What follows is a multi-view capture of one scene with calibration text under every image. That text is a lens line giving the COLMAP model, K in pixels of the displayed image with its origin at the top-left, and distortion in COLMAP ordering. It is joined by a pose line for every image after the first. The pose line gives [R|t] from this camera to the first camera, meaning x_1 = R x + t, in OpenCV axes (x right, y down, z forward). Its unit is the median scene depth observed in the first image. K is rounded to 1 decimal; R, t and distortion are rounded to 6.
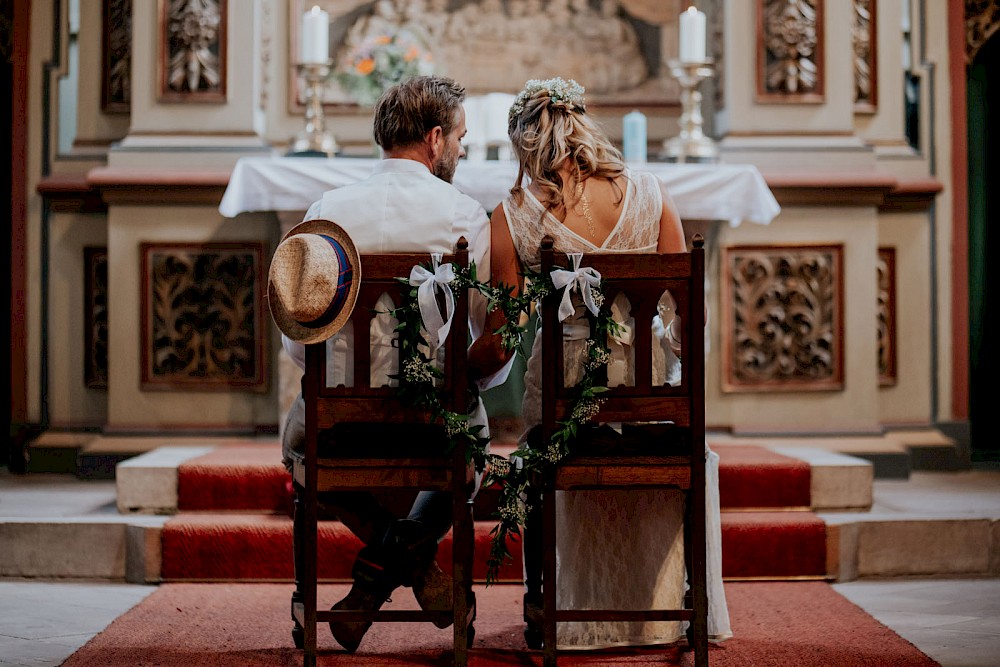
lens RADIAL K [[2502.7, 0, 500.0], [0, 2502.7, 333.5], [0, 0, 1]] dist [-0.116429, -1.455488]
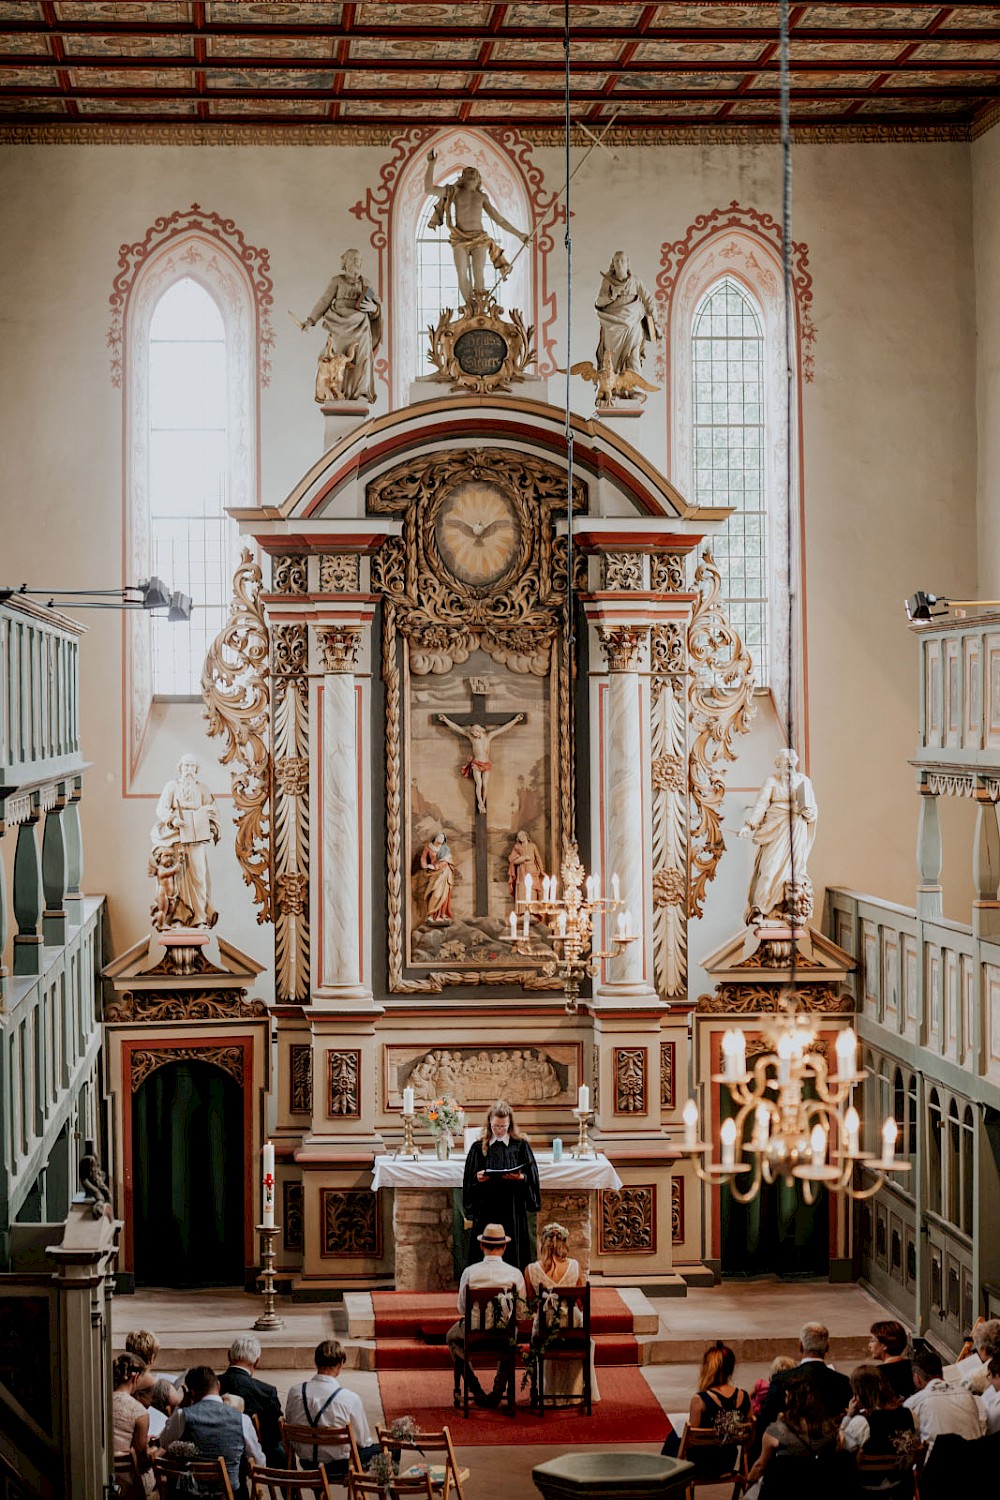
lens RADIAL K [[3754.1, 0, 500.0], [0, 3754.1, 750.0], [0, 0, 1]] dist [-0.116429, -1.455488]
pose [[0.998240, -0.004144, 0.059156, -0.177706], [0.003326, 0.999898, 0.013920, -0.445877], [-0.059207, -0.013698, 0.998152, -2.131997]]
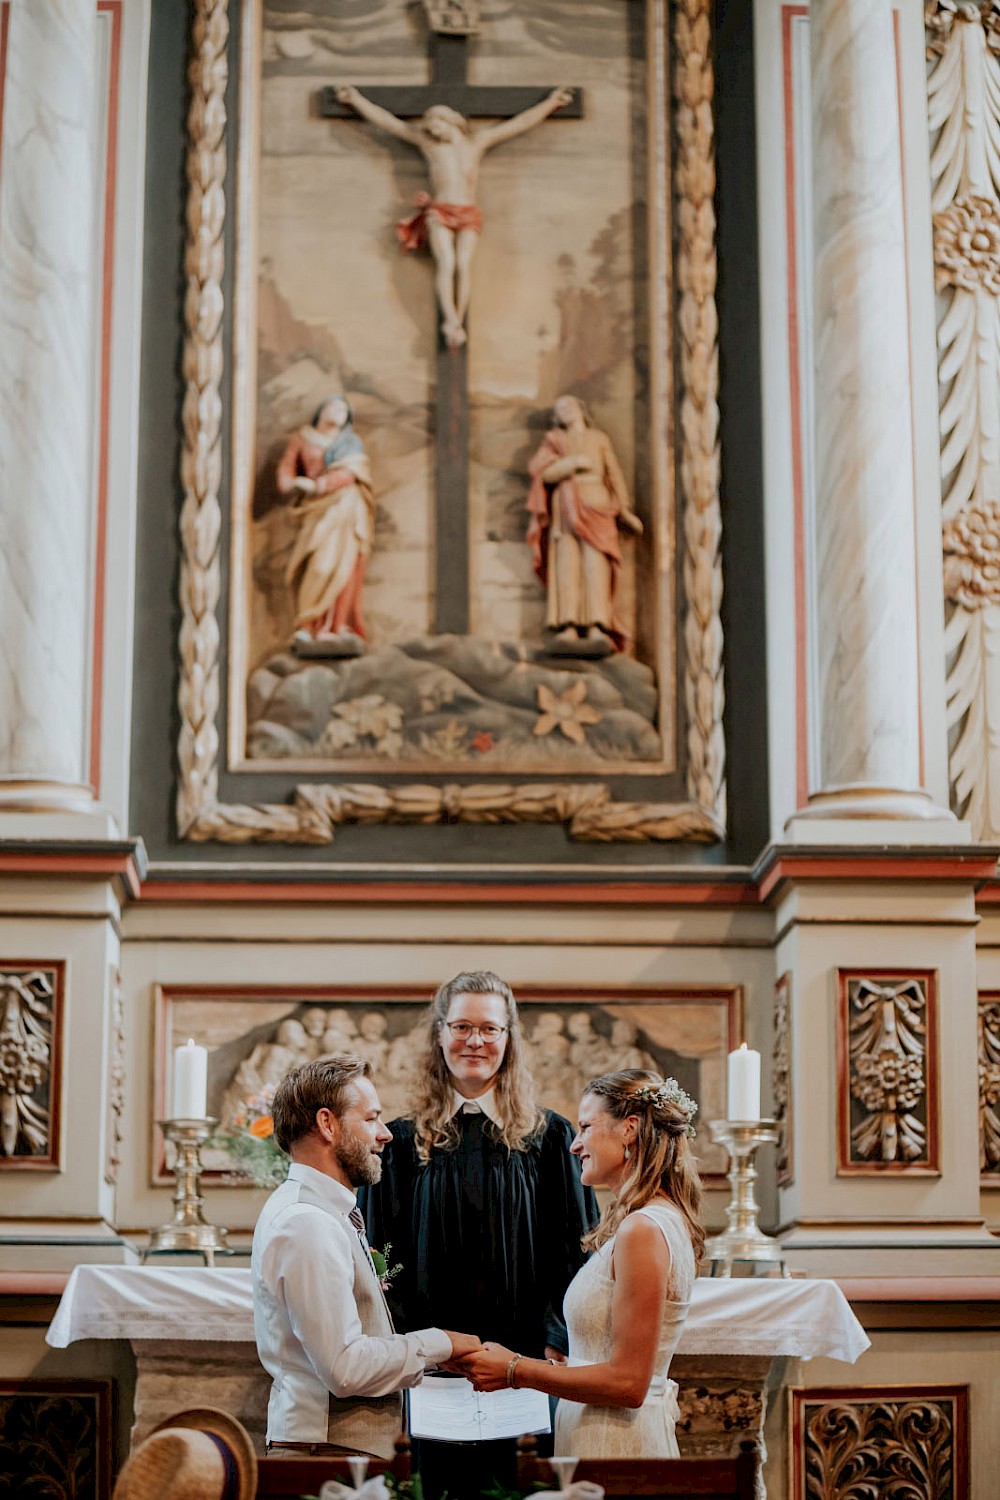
lens RADIAL K [[3754.1, 0, 500.0], [0, 3754.1, 750.0], [0, 0, 1]] dist [-0.116429, -1.455488]
pose [[0.999956, 0.005026, 0.007939, 0.001902], [-0.003495, 0.983243, -0.182266, -0.021023], [-0.008722, 0.182230, 0.983217, -0.022133]]
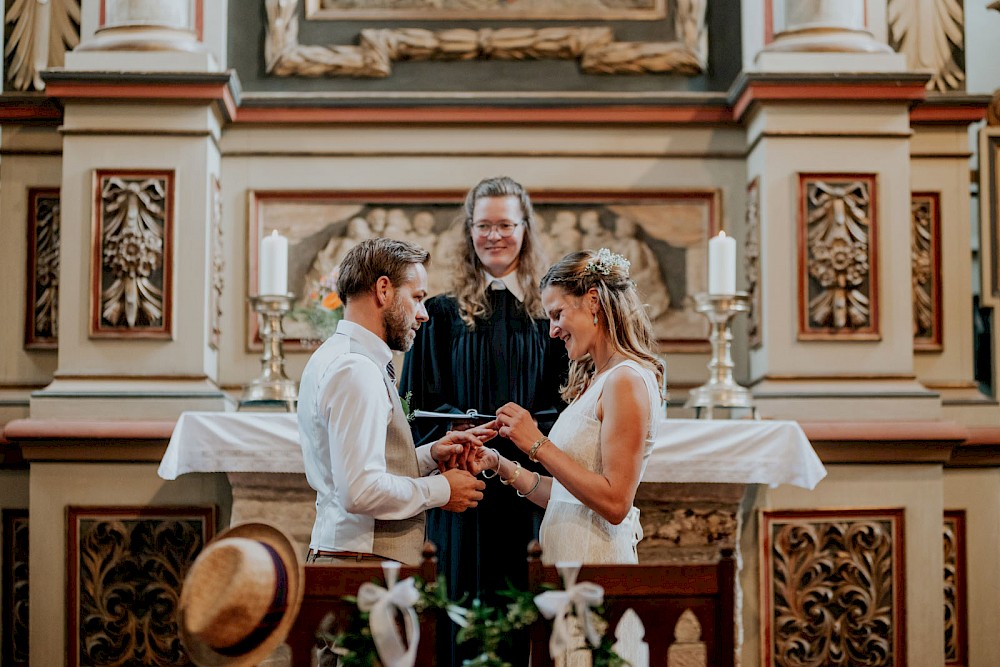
lens RADIAL K [[2749.7, 0, 457.1], [0, 2749.7, 298.6], [0, 0, 1]] dist [-0.031603, -2.642523]
pose [[0.999772, -0.000758, -0.021353, 0.007333], [-0.001259, 0.995544, -0.094294, -0.019249], [0.021329, 0.094300, 0.995315, 0.074748]]
